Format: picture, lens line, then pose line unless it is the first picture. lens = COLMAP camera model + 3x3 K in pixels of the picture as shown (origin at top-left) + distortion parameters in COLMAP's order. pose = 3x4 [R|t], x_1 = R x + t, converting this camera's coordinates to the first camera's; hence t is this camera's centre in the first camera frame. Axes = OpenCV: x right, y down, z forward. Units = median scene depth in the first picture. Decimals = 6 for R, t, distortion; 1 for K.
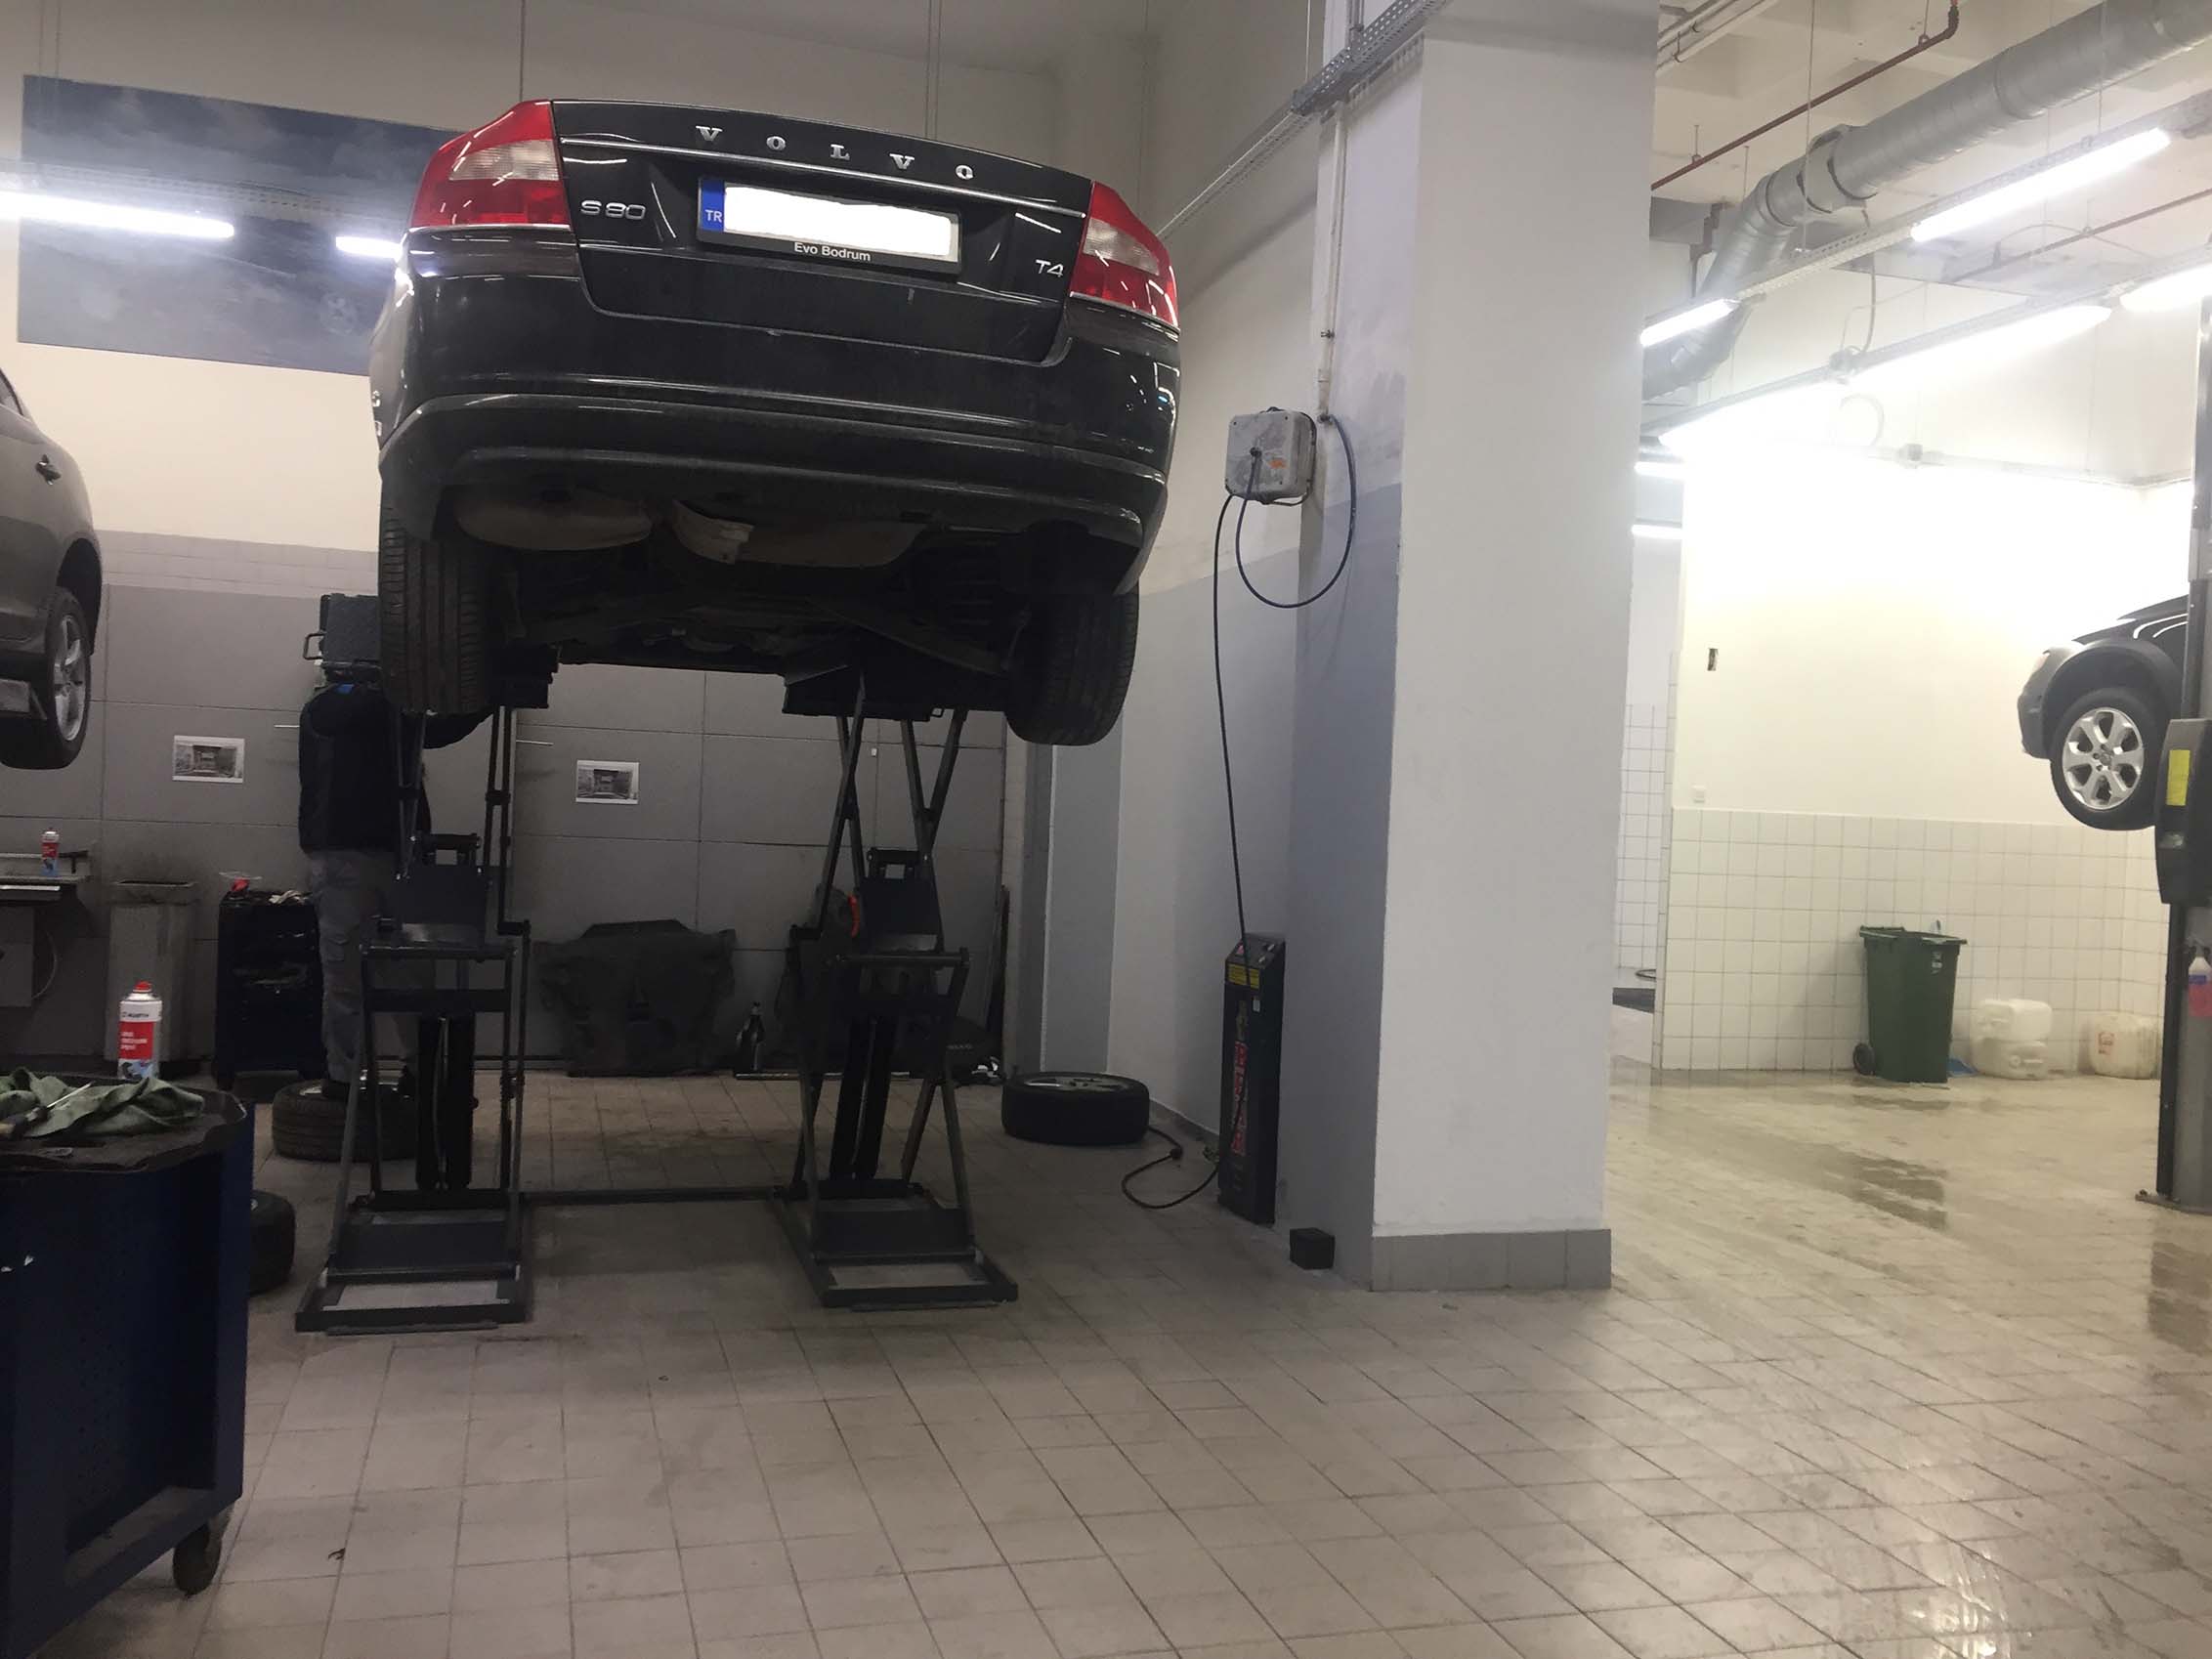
lens RADIAL K [[1891.3, 0, 1105.9], [0, 1891.3, 833.5], [0, 0, 1]] dist [0.011132, 0.007687]
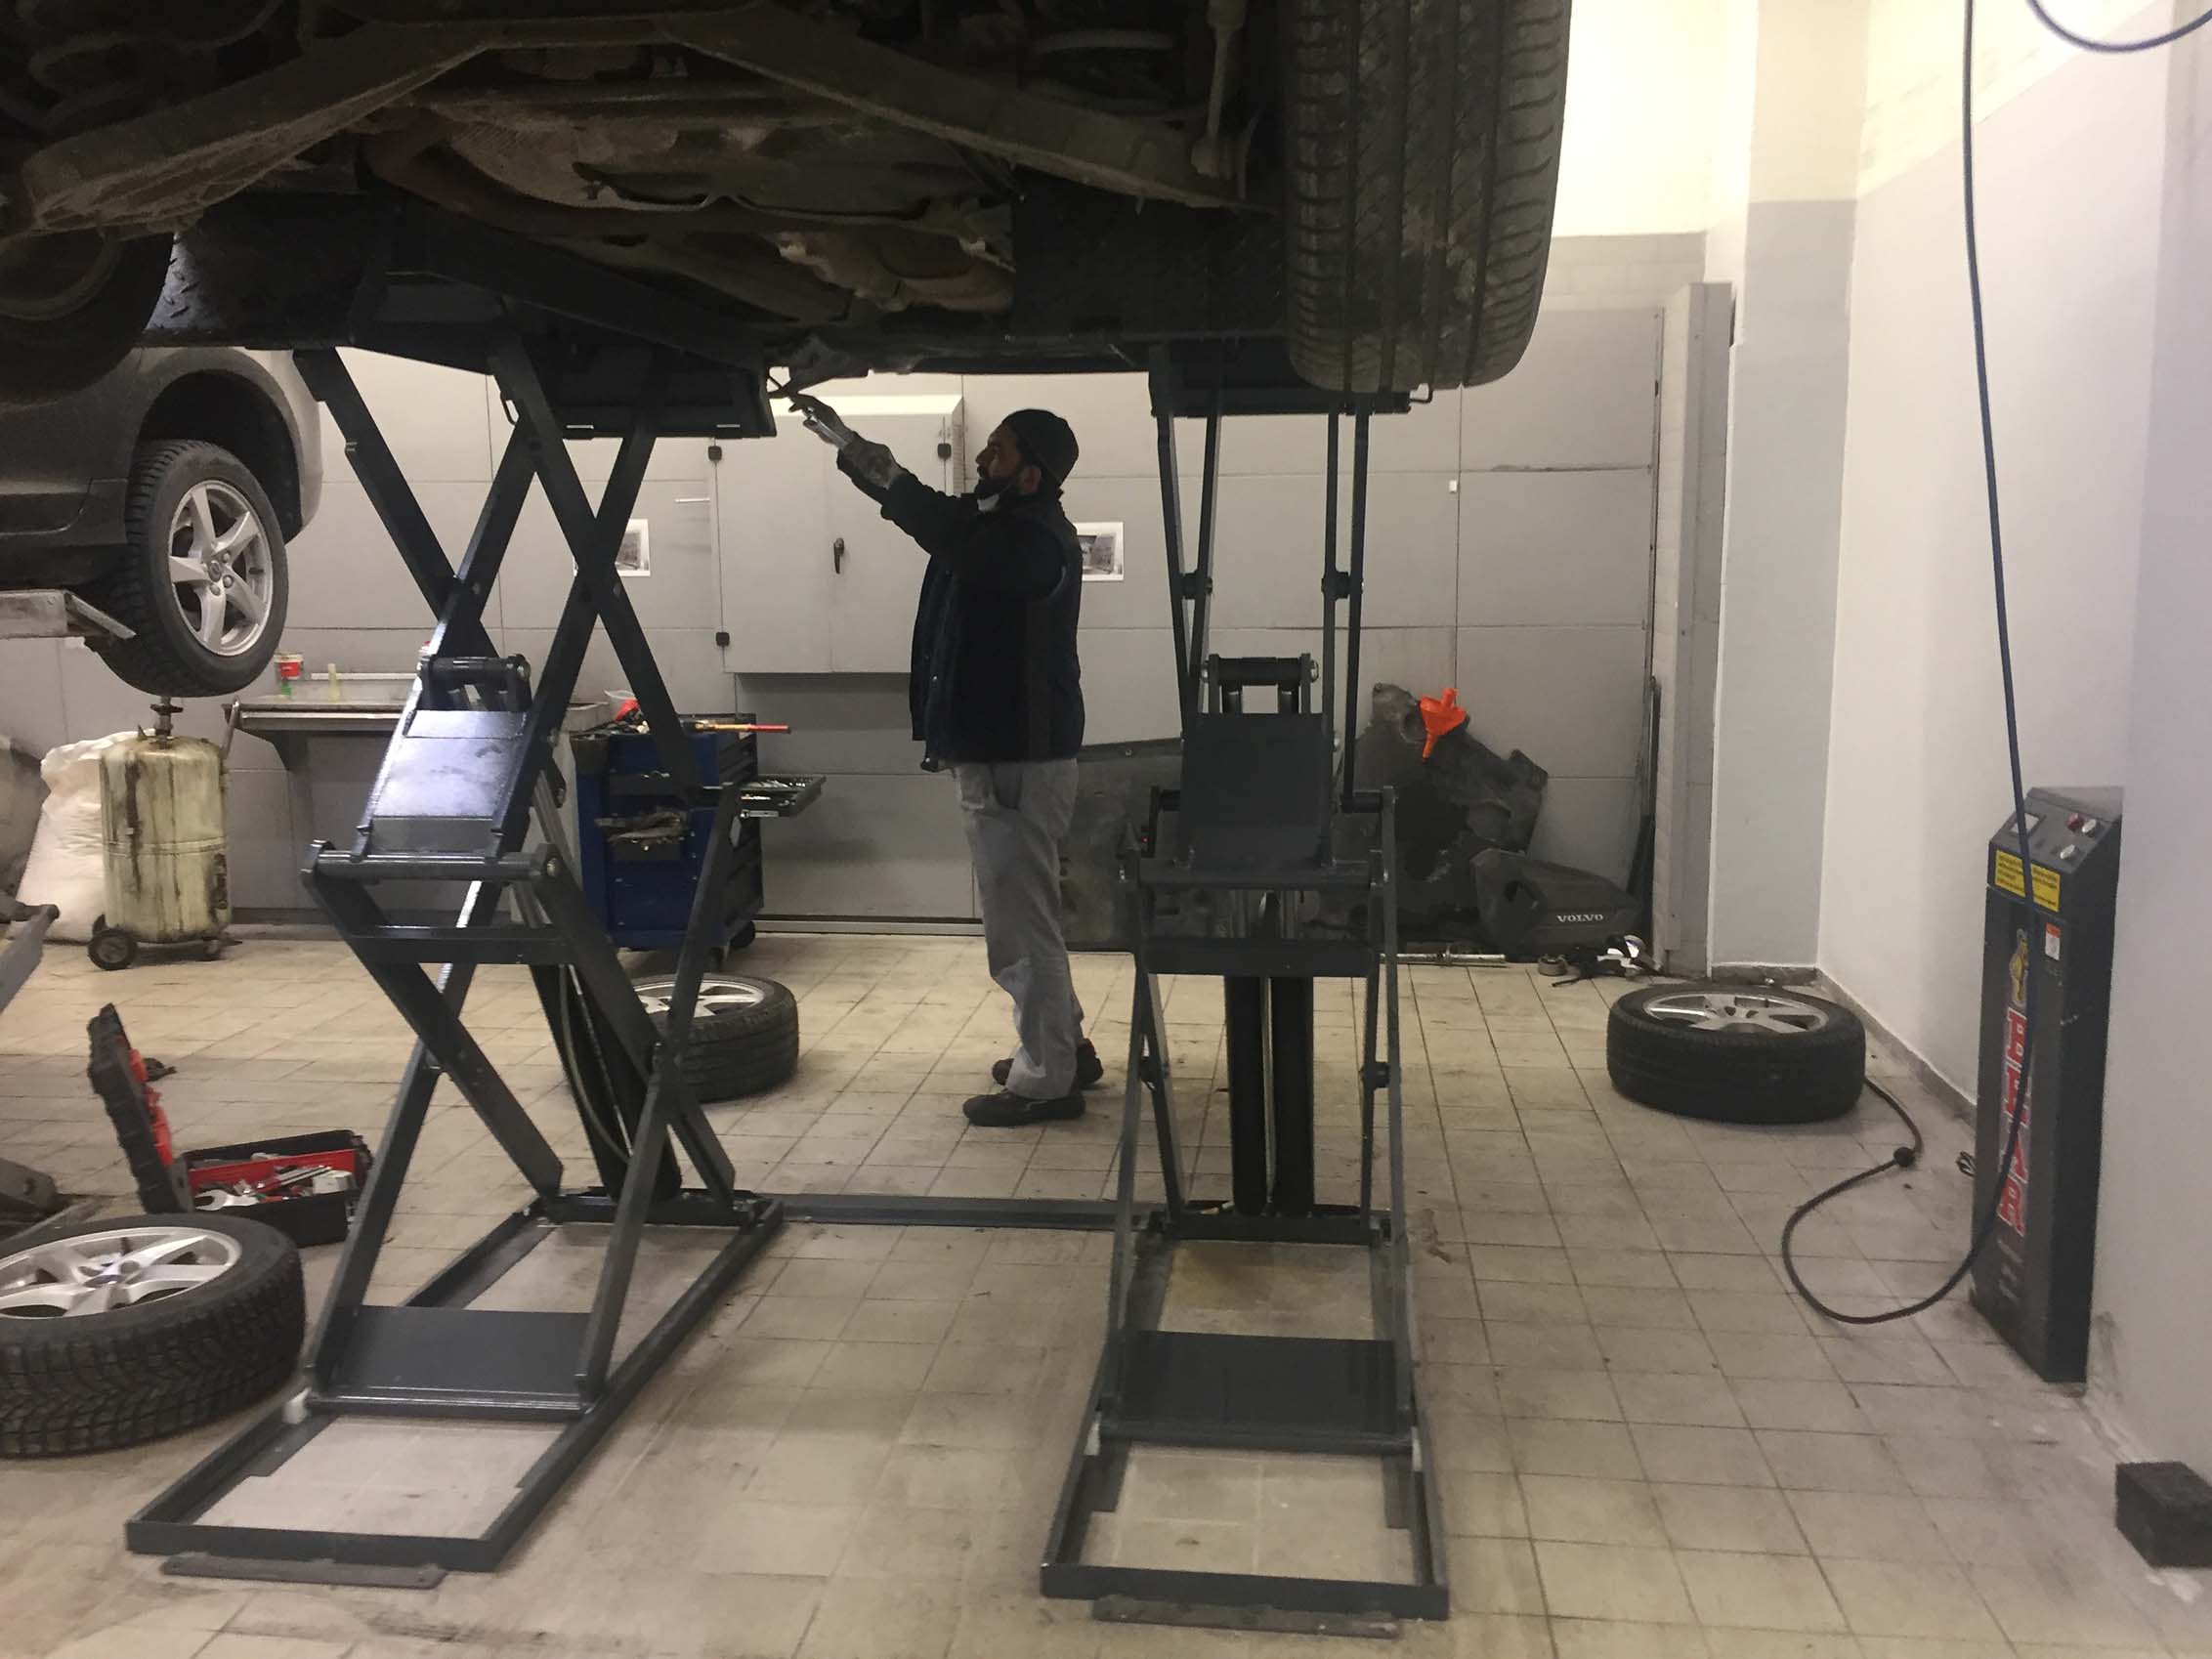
lens RADIAL K [[1891.3, 0, 1108.8], [0, 1891.3, 821.8], [0, 0, 1]] dist [0.011132, 0.007687]
pose [[0.918078, 0.004221, -0.396377, 0.047936], [0.043068, 0.992962, 0.110326, -0.004550], [0.394053, -0.118359, 0.911435, 0.442557]]
